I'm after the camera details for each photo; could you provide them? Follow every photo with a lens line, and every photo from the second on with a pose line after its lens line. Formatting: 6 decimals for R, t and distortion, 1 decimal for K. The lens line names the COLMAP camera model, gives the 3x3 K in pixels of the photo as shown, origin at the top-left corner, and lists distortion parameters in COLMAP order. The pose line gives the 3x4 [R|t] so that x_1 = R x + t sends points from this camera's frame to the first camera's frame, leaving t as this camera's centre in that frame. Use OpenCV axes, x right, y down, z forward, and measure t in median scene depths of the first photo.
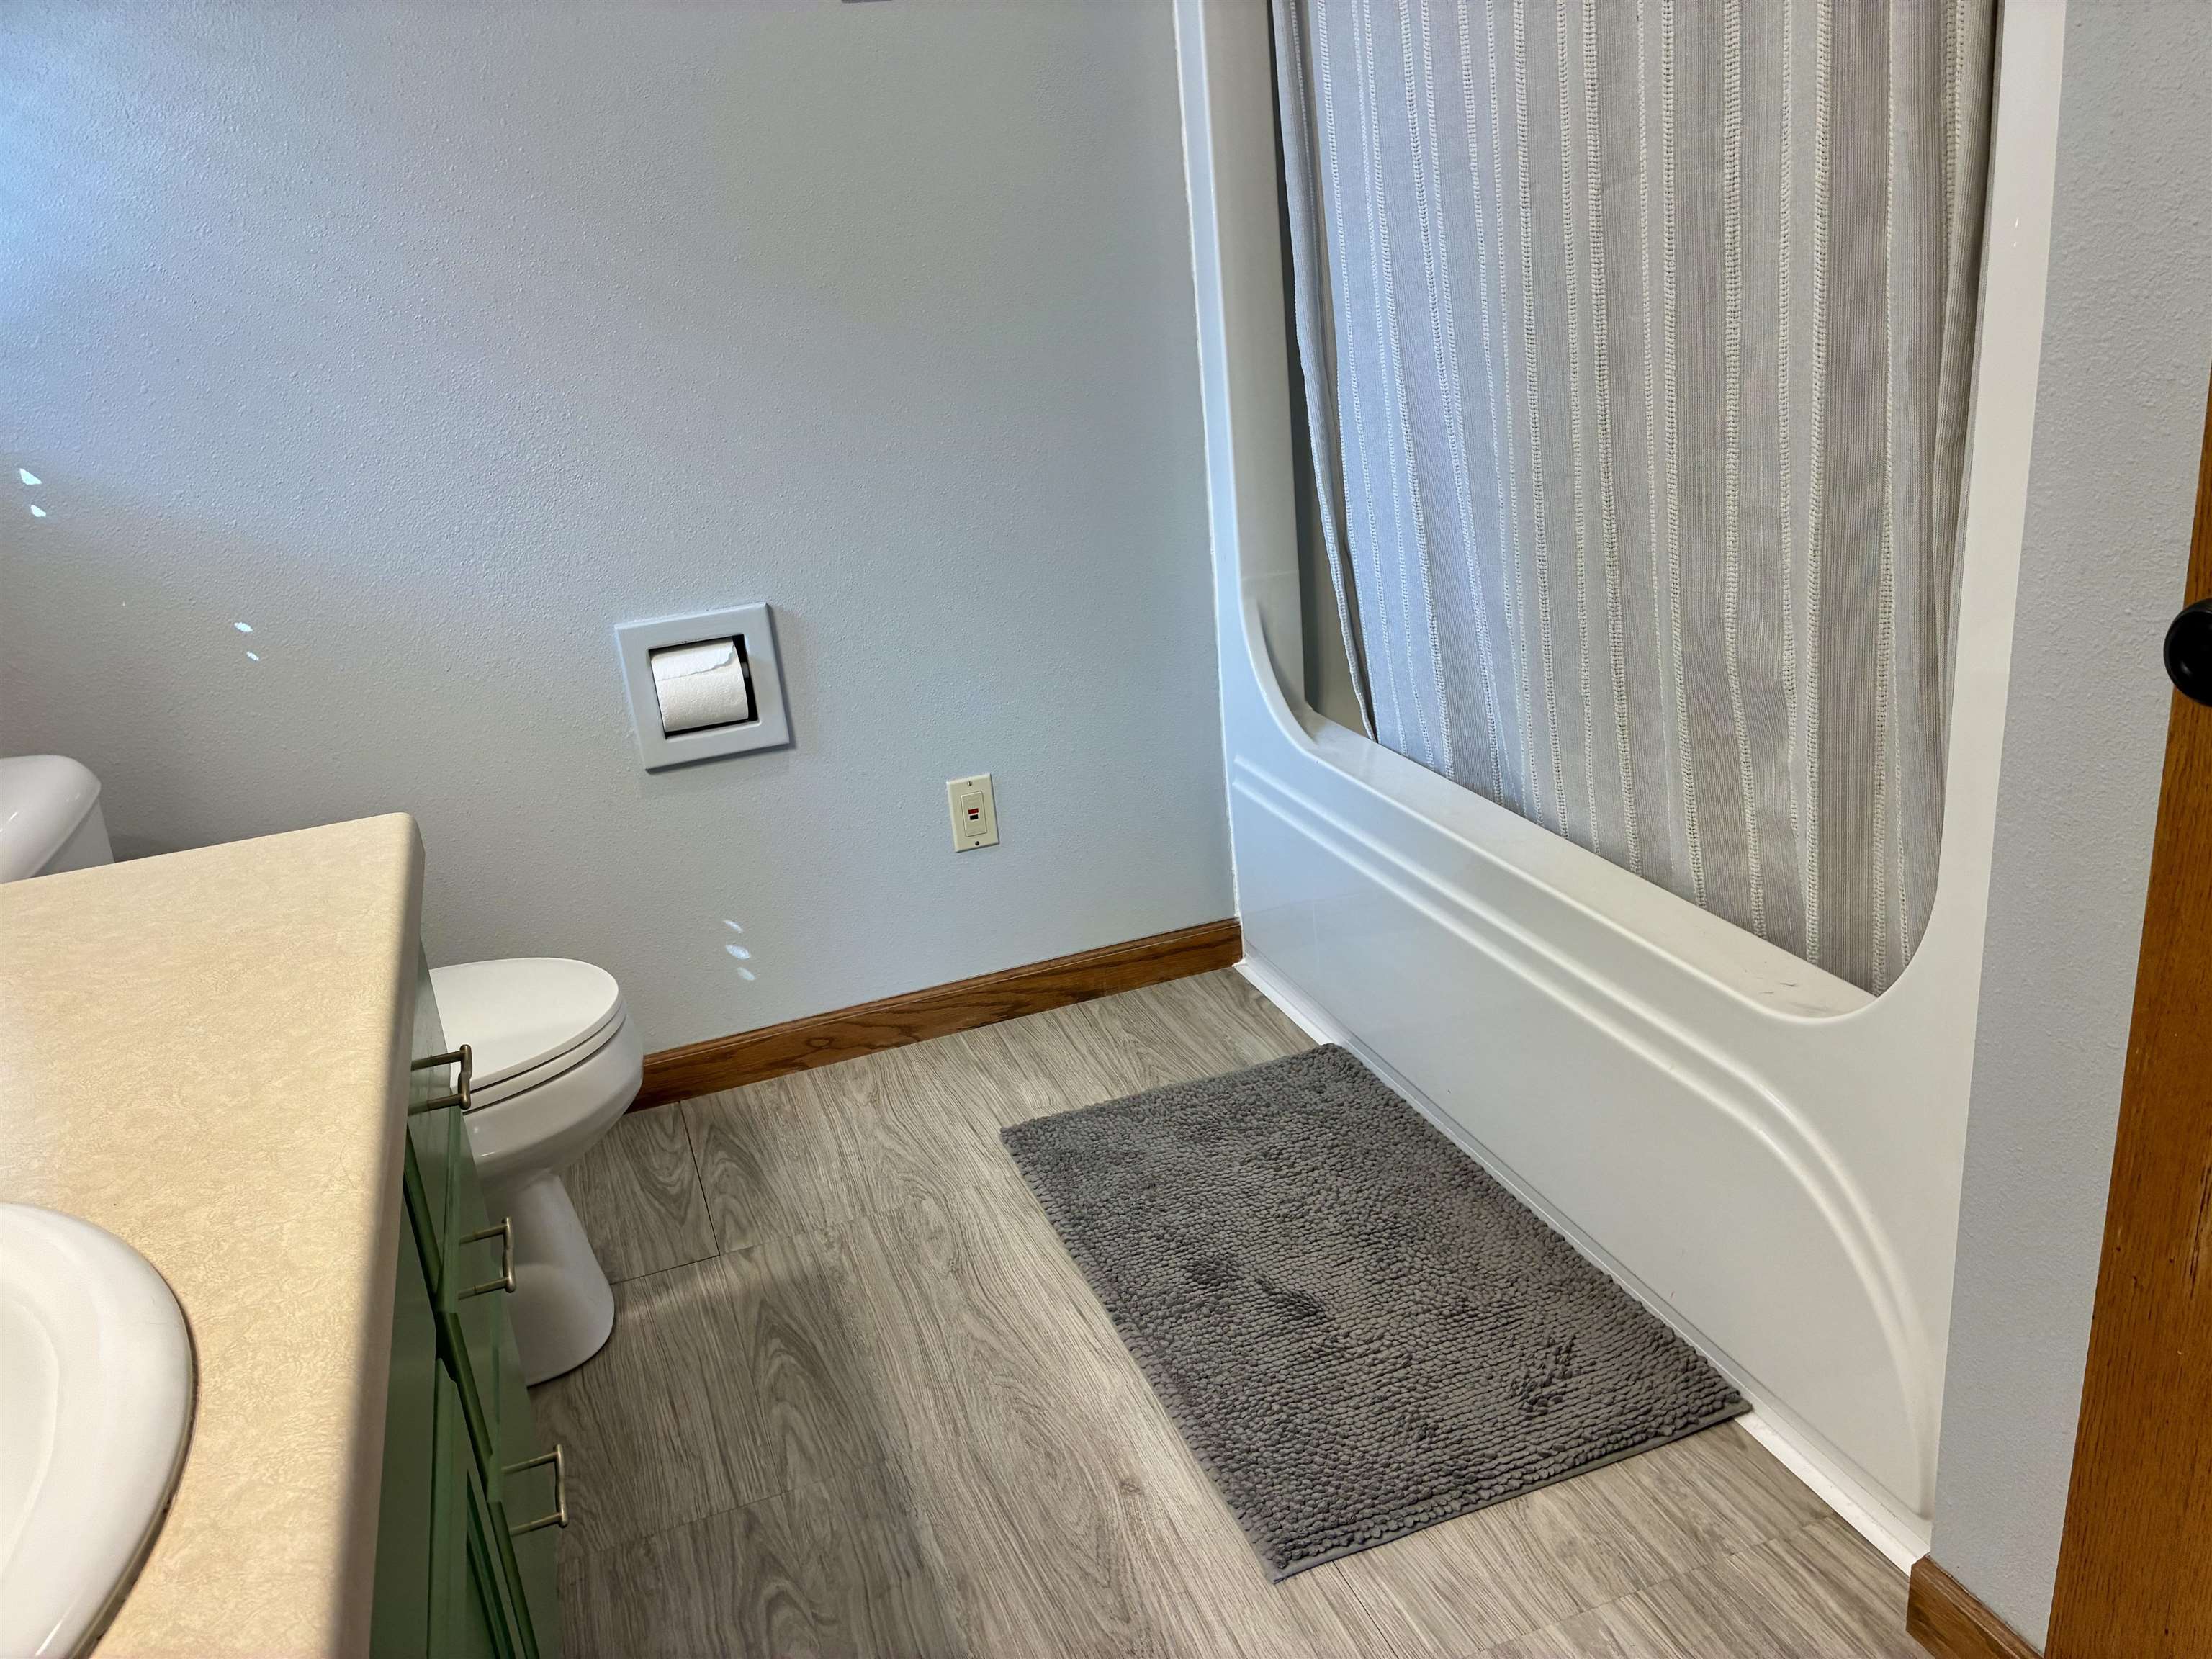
lens RADIAL K [[1682.5, 0, 1119.5], [0, 1682.5, 822.2], [0, 0, 1]] dist [0.014407, -0.026661]
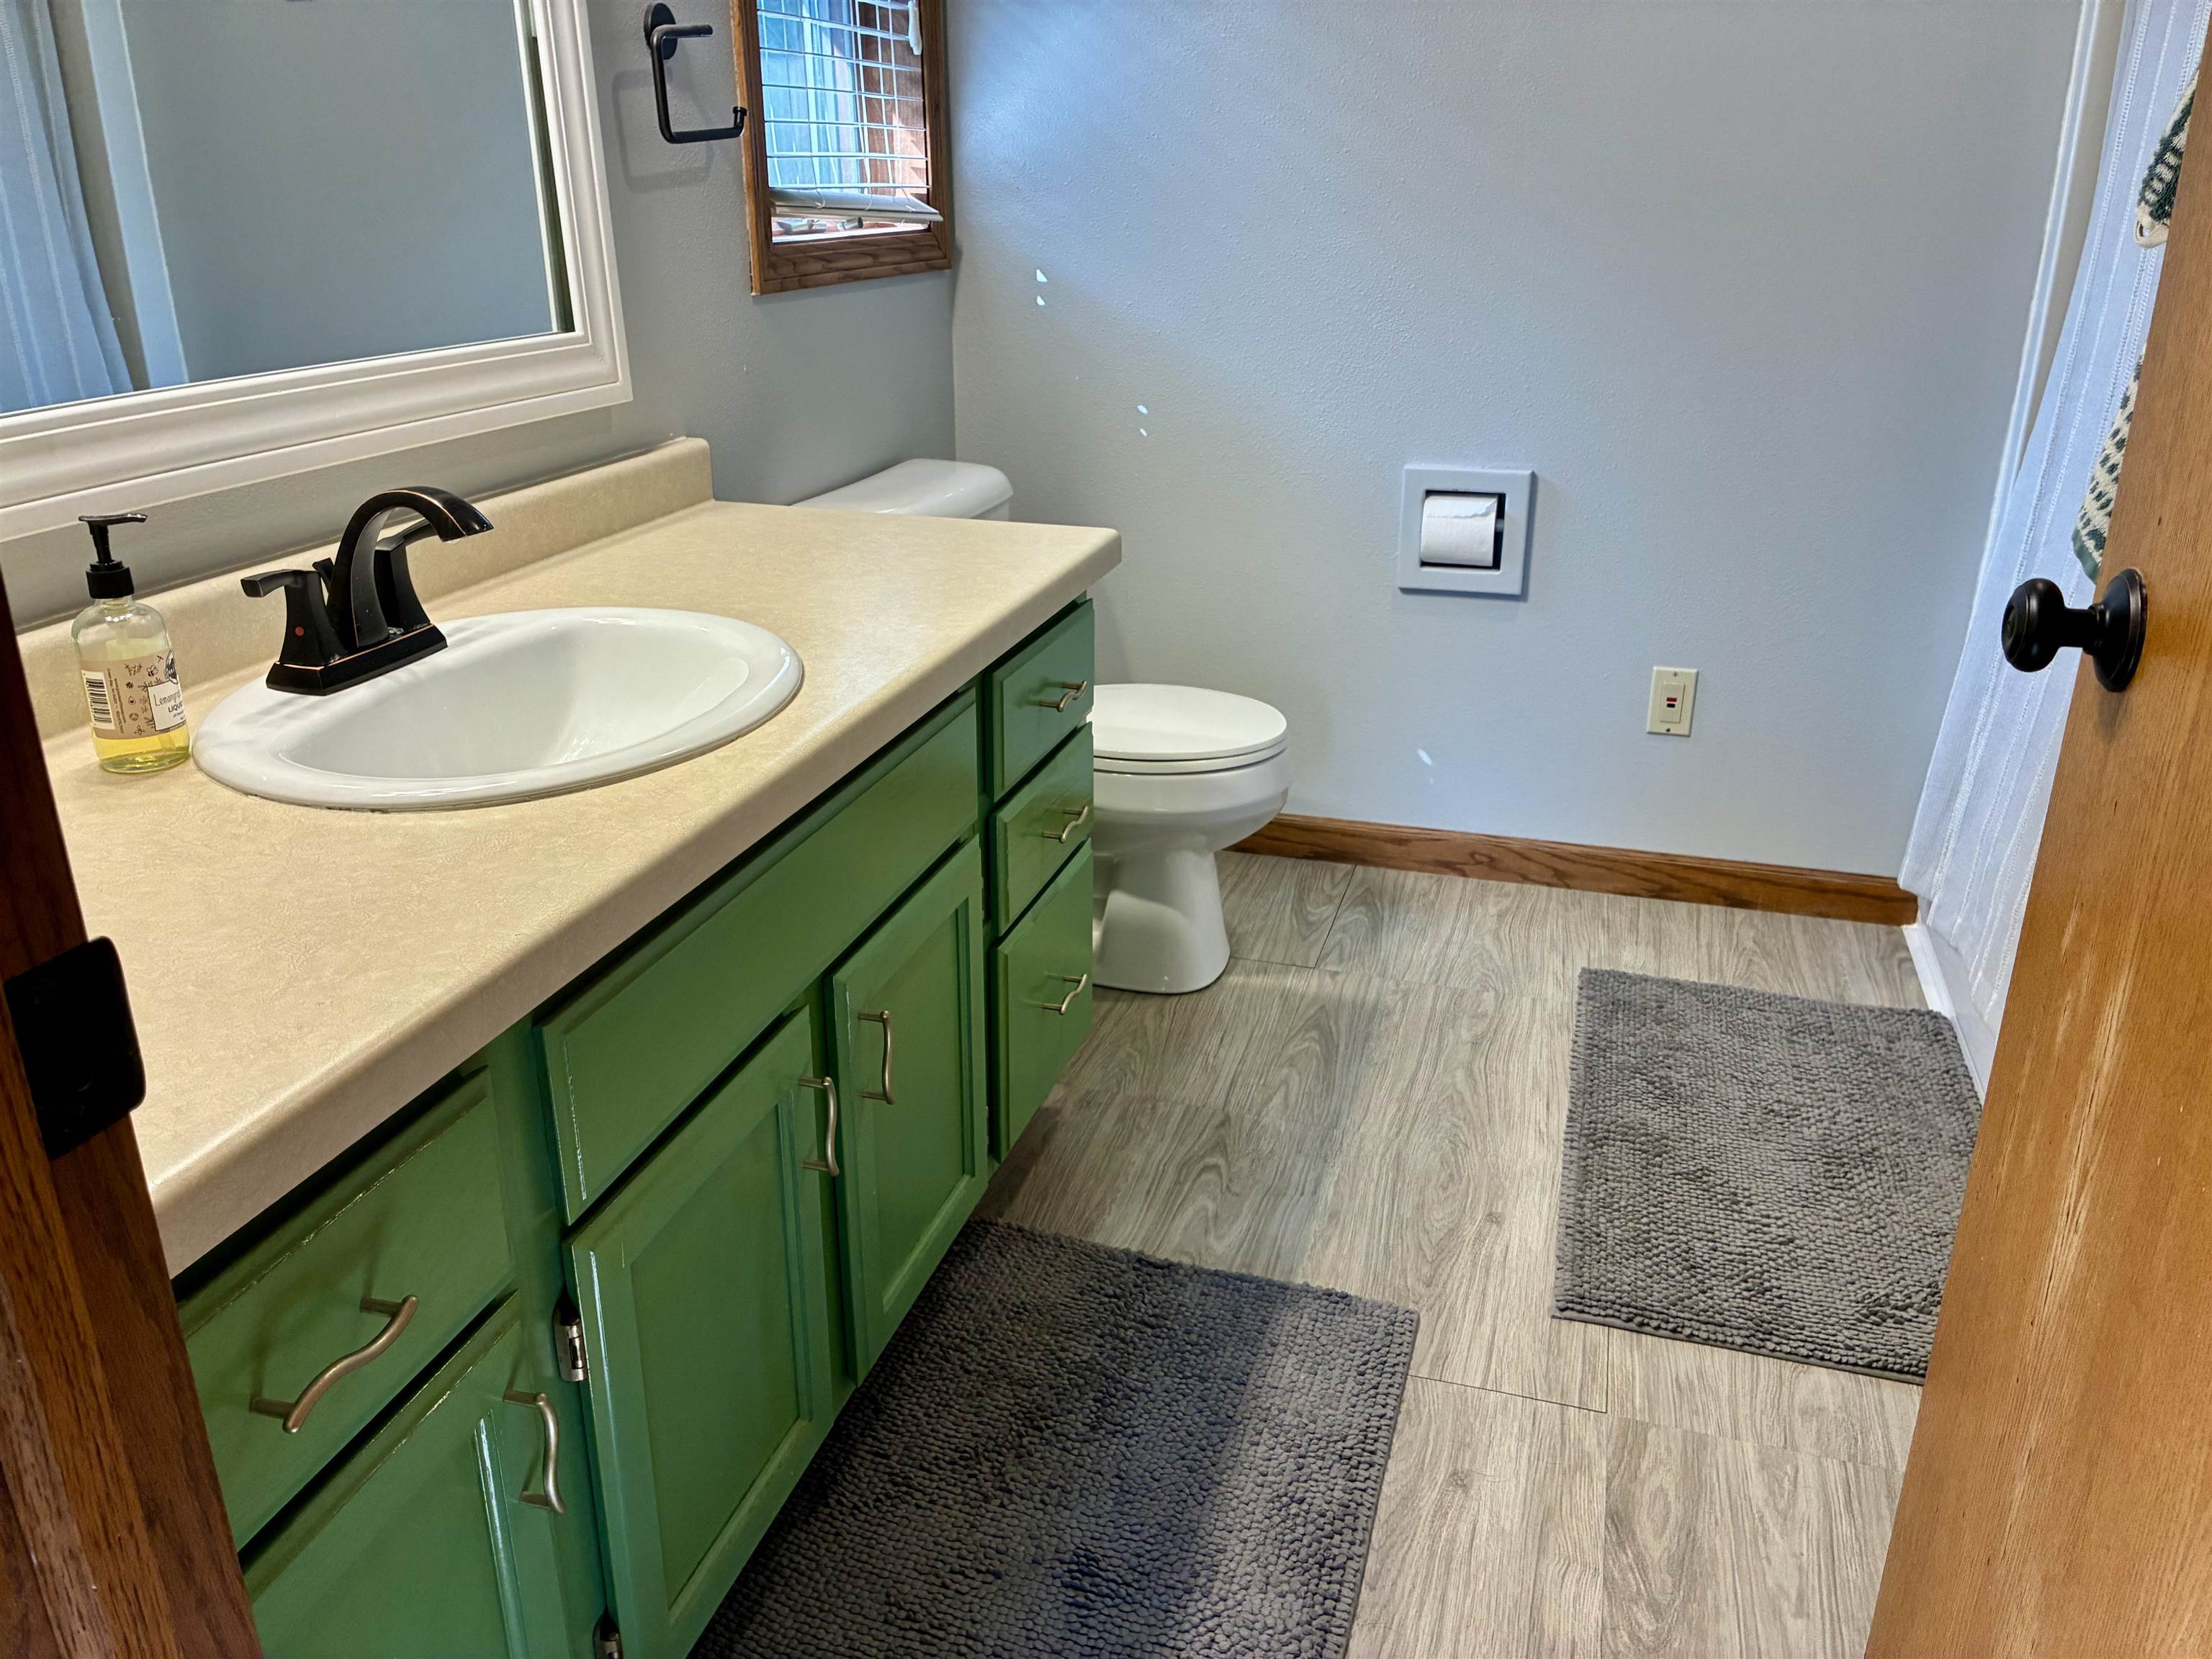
lens RADIAL K [[1682.5, 0, 1094.8], [0, 1682.5, 837.1], [0, 0, 1]] dist [0.014407, -0.026661]
pose [[0.791330, 0.303185, -0.530919, 0.245302], [-0.273181, 0.952215, 0.136595, 0.034066], [0.546963, 0.036945, 0.836341, -0.129582]]
